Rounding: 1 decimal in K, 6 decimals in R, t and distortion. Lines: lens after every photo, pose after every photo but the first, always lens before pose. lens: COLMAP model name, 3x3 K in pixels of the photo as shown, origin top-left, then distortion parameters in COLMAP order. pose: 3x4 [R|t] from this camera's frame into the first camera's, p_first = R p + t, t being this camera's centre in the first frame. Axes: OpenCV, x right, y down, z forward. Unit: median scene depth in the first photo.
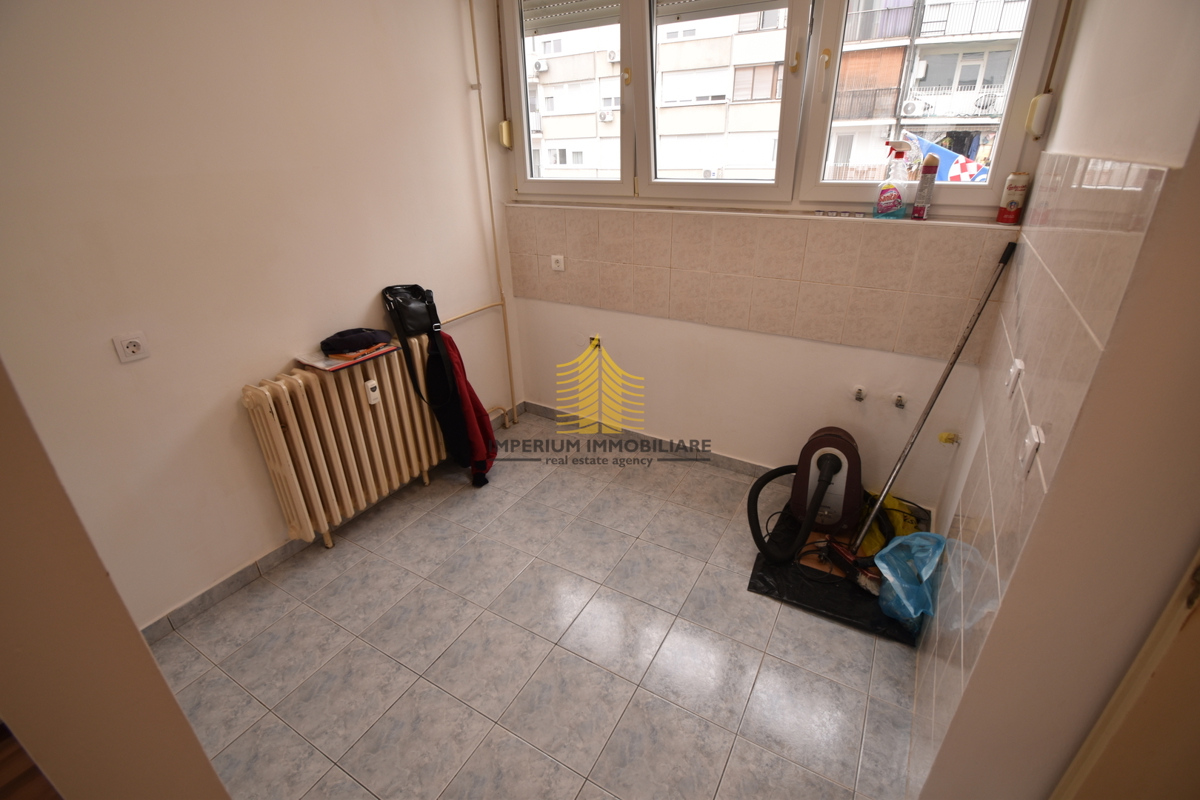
lens RADIAL K [[526.3, 0, 613.1], [0, 526.3, 393.7], [0, 0, 1]] dist [-0.030962, -0.003609]
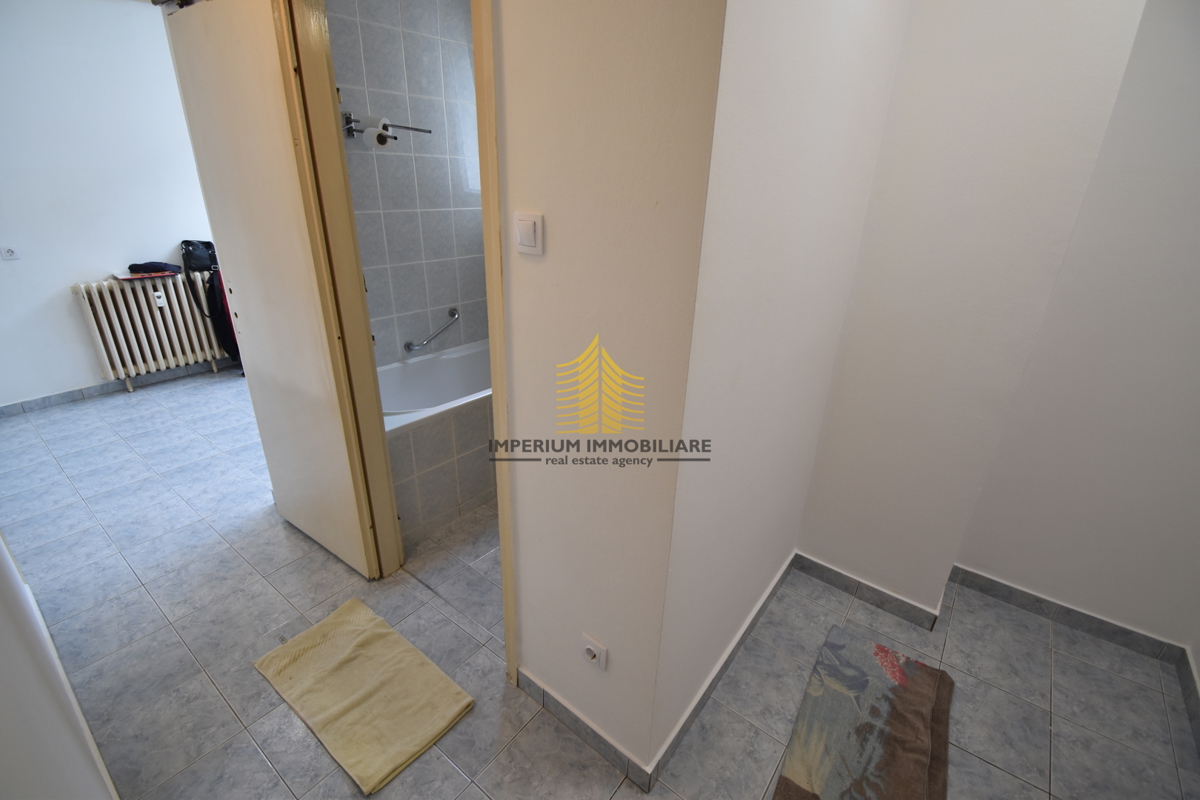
lens RADIAL K [[526.3, 0, 599.4], [0, 526.3, 407.4], [0, 0, 1]] dist [-0.030962, -0.003609]
pose [[0.990241, 0.093443, -0.103402, 1.112608], [-0.095063, 0.995412, -0.010848, 0.220370], [0.101914, 0.020572, 0.994580, -0.473475]]
